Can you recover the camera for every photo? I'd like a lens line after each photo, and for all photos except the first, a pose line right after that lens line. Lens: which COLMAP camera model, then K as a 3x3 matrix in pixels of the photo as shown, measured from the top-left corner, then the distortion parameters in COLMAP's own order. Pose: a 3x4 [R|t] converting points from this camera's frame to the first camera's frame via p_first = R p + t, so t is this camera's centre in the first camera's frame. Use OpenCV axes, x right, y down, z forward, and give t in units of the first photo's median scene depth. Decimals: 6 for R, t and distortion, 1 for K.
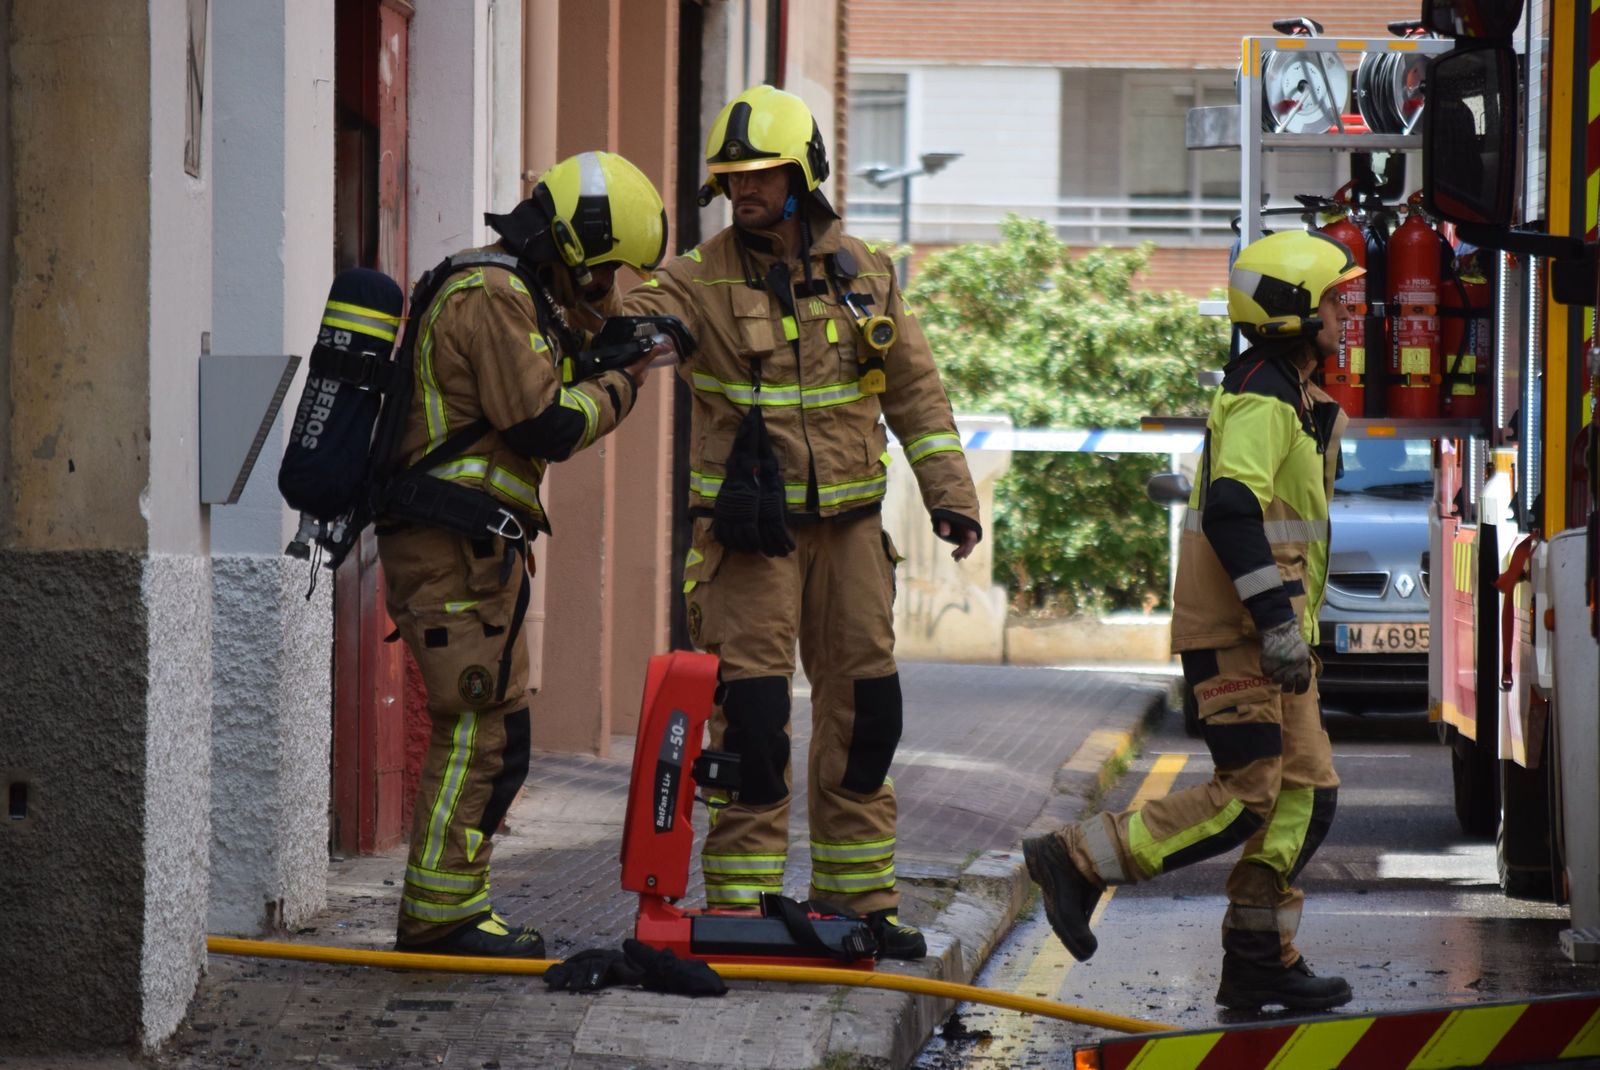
lens RADIAL K [[6381.6, 0, 800.0], [0, 6381.6, 535.0], [0, 0, 1]] dist [0.726338, 7.847072]
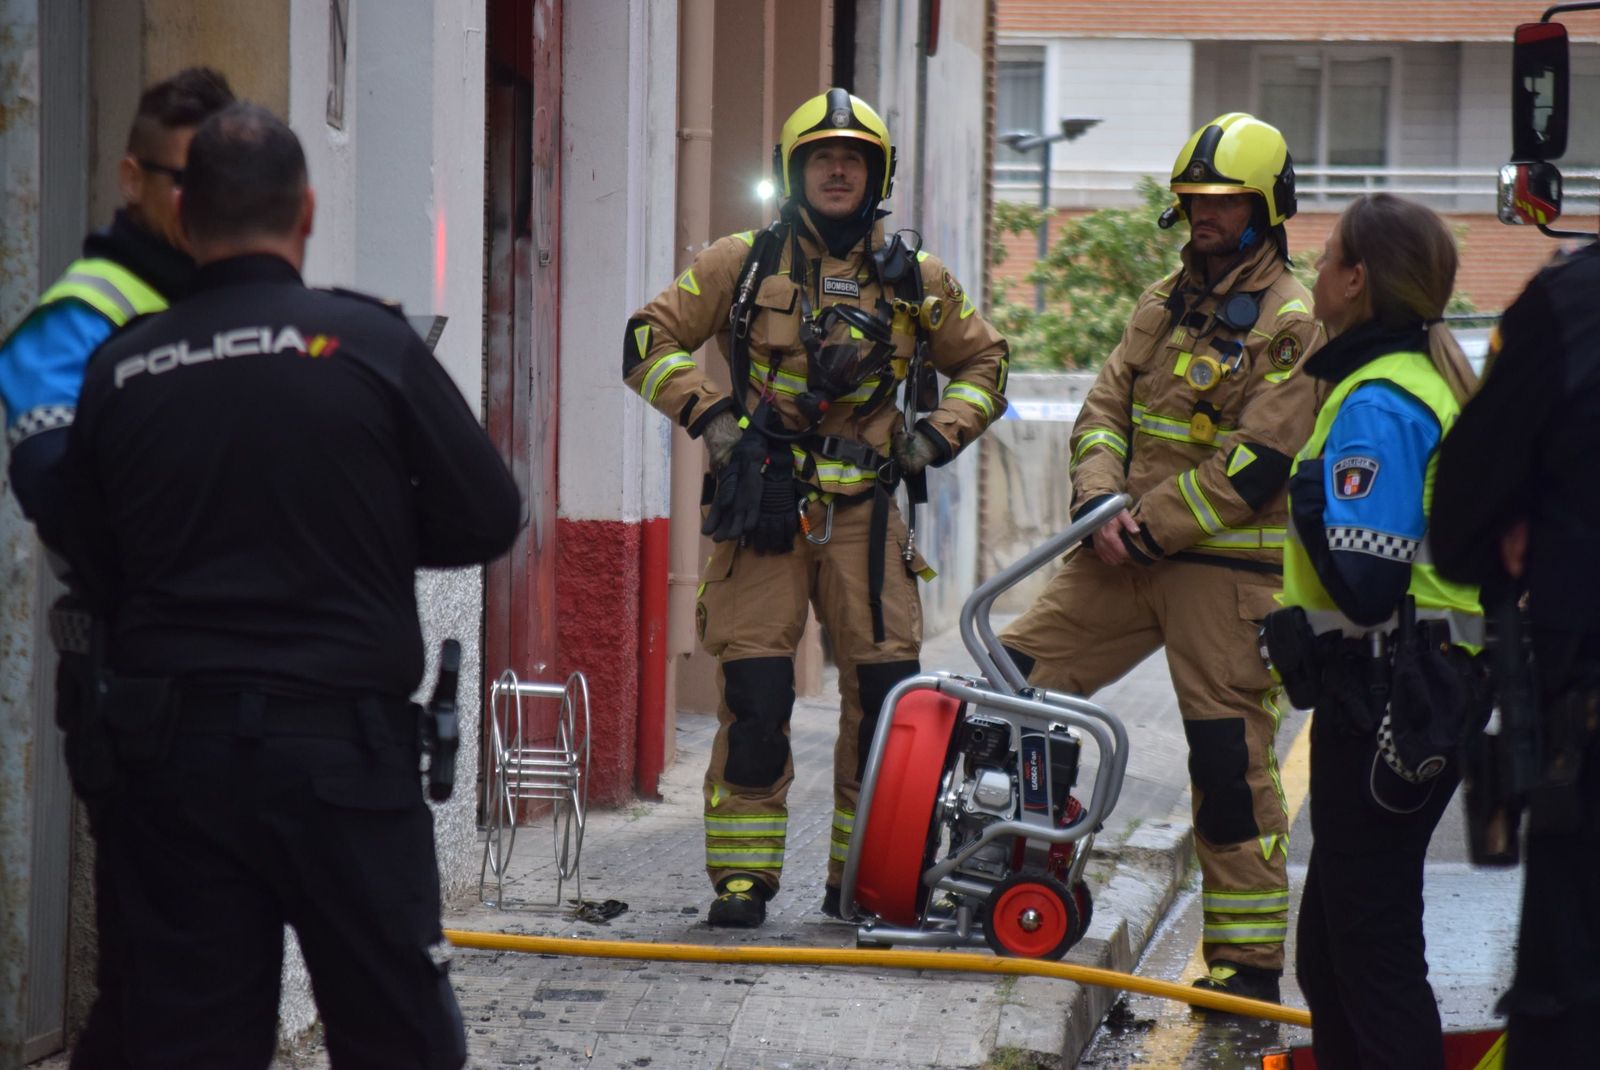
lens RADIAL K [[9332.6, 0, 800.0], [0, 9332.6, 535.0], [0, 0, 1]] dist [2.061889, 16.264584]
pose [[0.999521, 0.003323, -0.030768, 0.018770], [-0.003483, 0.999981, -0.005168, 0.012316], [0.030751, 0.005273, 0.999513, -0.412798]]
